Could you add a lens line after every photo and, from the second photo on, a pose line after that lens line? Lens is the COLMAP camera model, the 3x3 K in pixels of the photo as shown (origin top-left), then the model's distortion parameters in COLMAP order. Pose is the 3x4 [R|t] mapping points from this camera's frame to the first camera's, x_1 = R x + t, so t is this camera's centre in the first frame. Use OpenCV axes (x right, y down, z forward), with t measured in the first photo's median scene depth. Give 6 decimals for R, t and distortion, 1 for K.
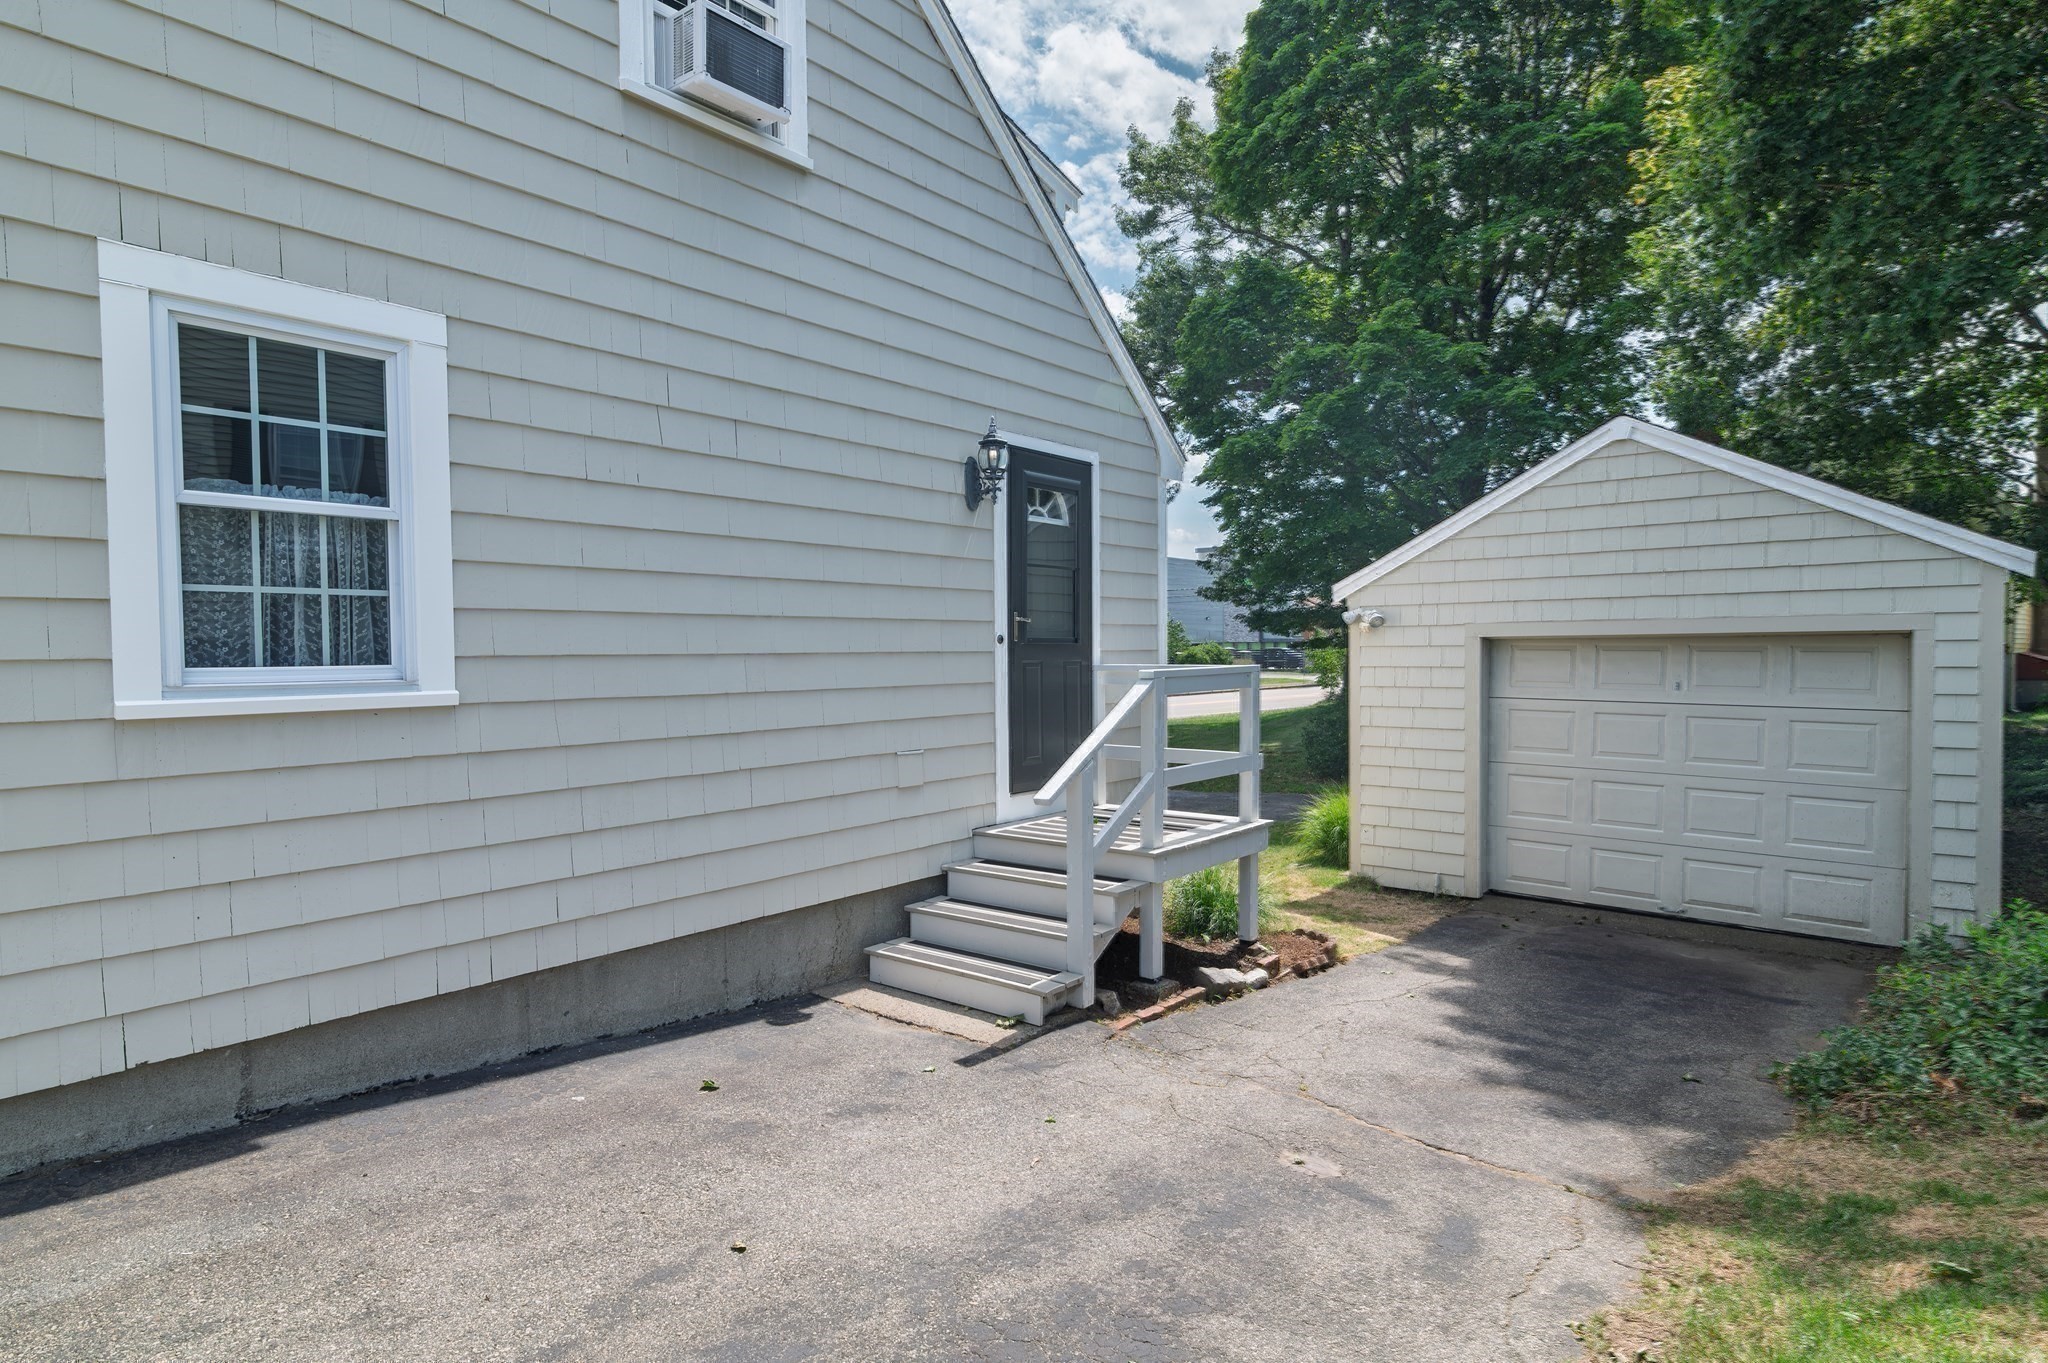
lens RADIAL K [[1109.0, 0, 1024.0], [0, 1109.0, 681.5], [0, 0, 1]] dist [-0.003437, -0.001036]
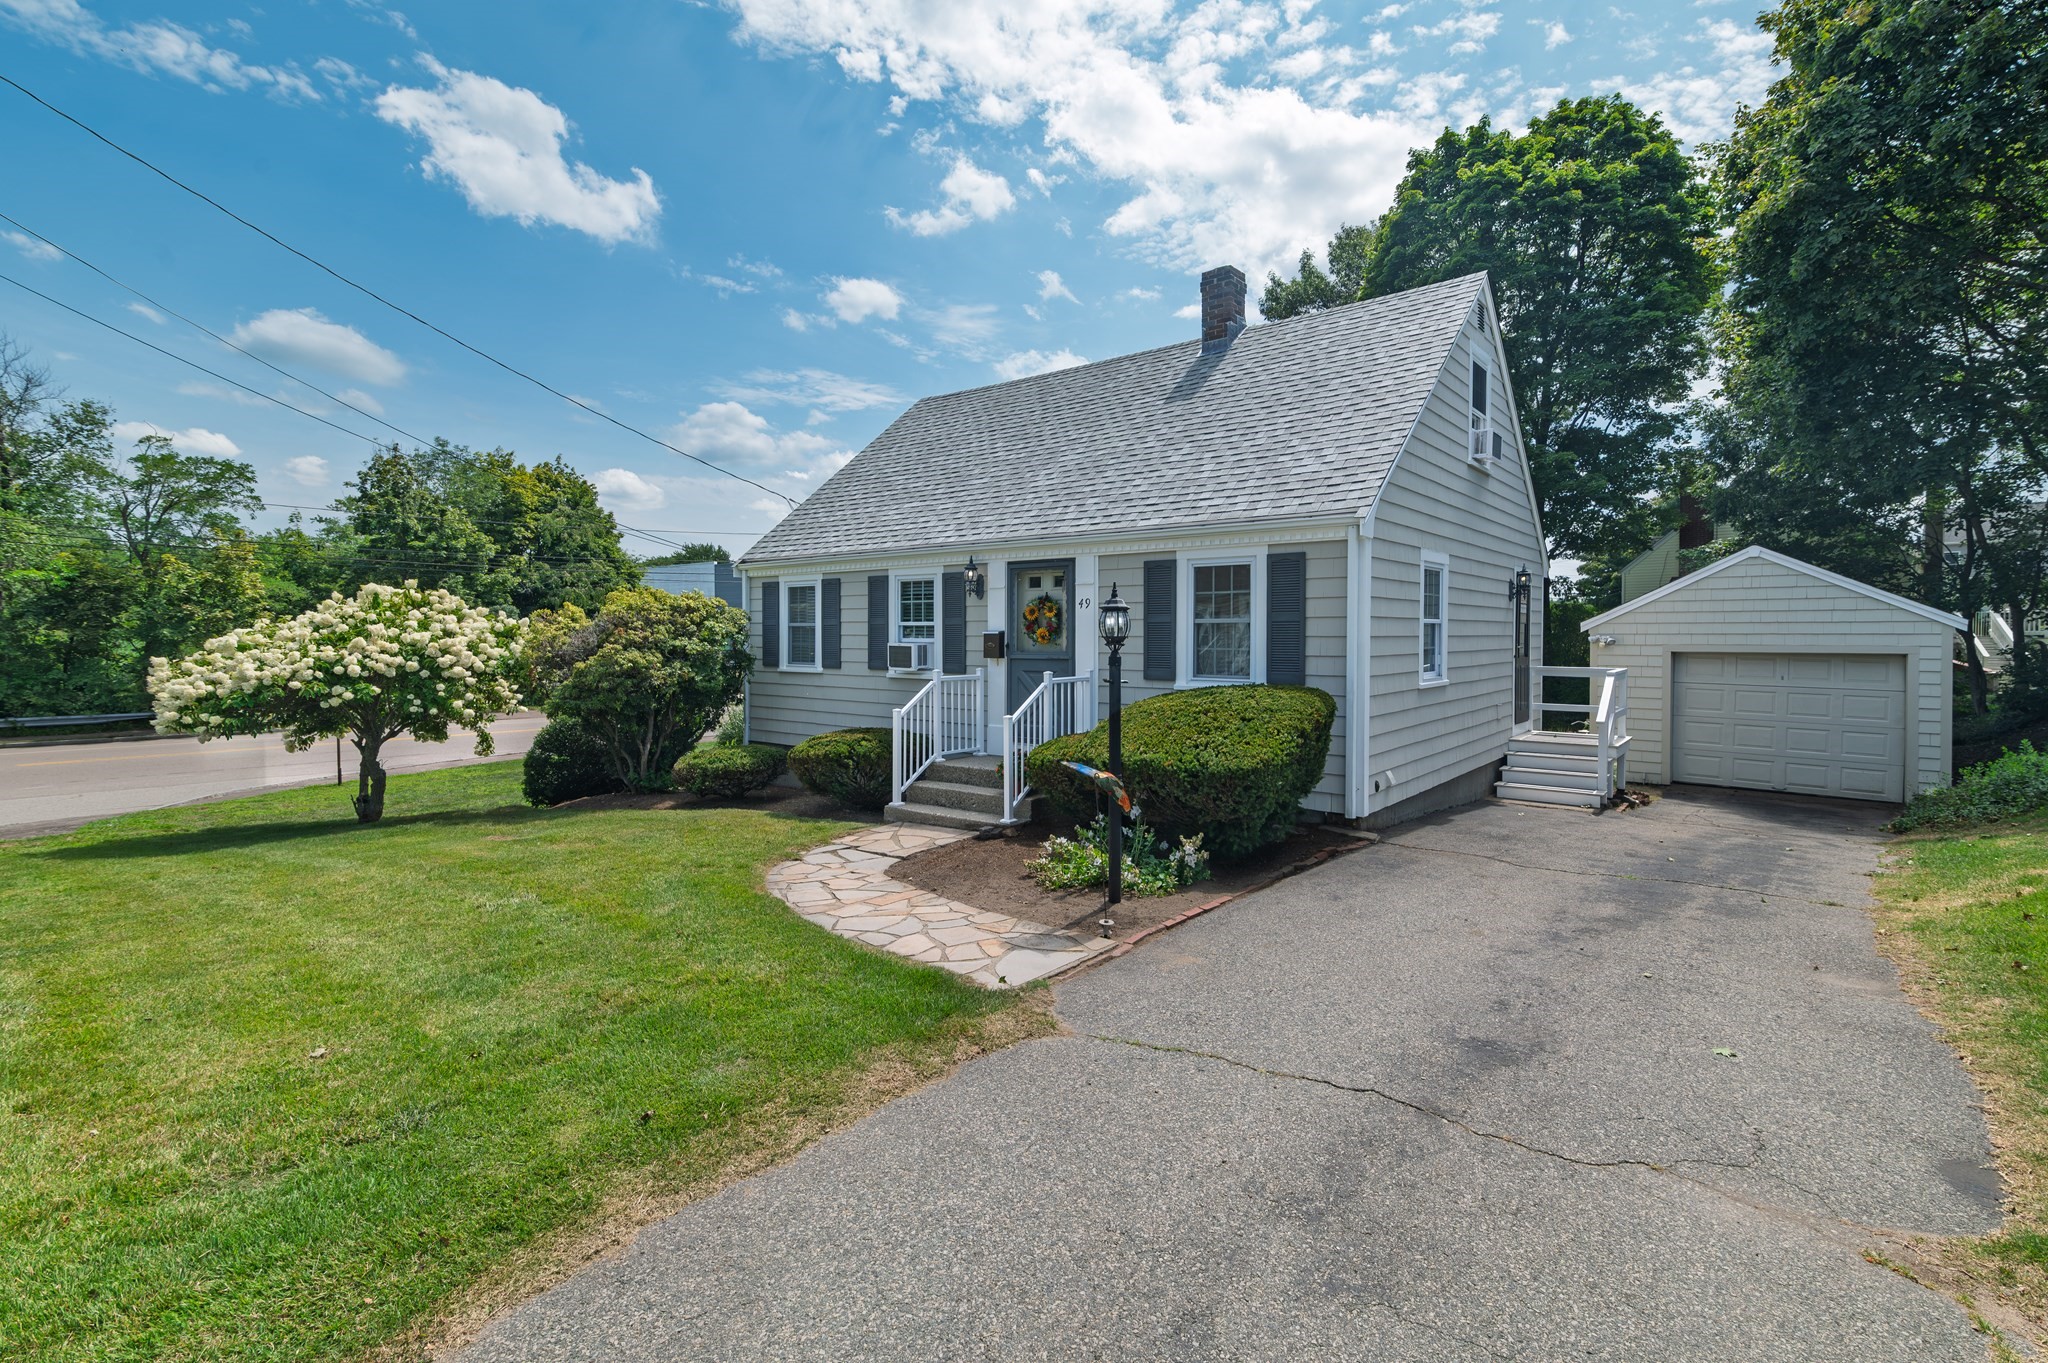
lens RADIAL K [[938.2, 0, 1023.5], [0, 938.2, 649.1], [0, 0, 1]] dist [0.000796, 0.000191]
pose [[0.999951, 0.007416, -0.006610, -0.808690], [-0.007480, 0.999925, -0.009706, -0.021981], [0.006537, 0.009755, 0.999931, -0.748267]]
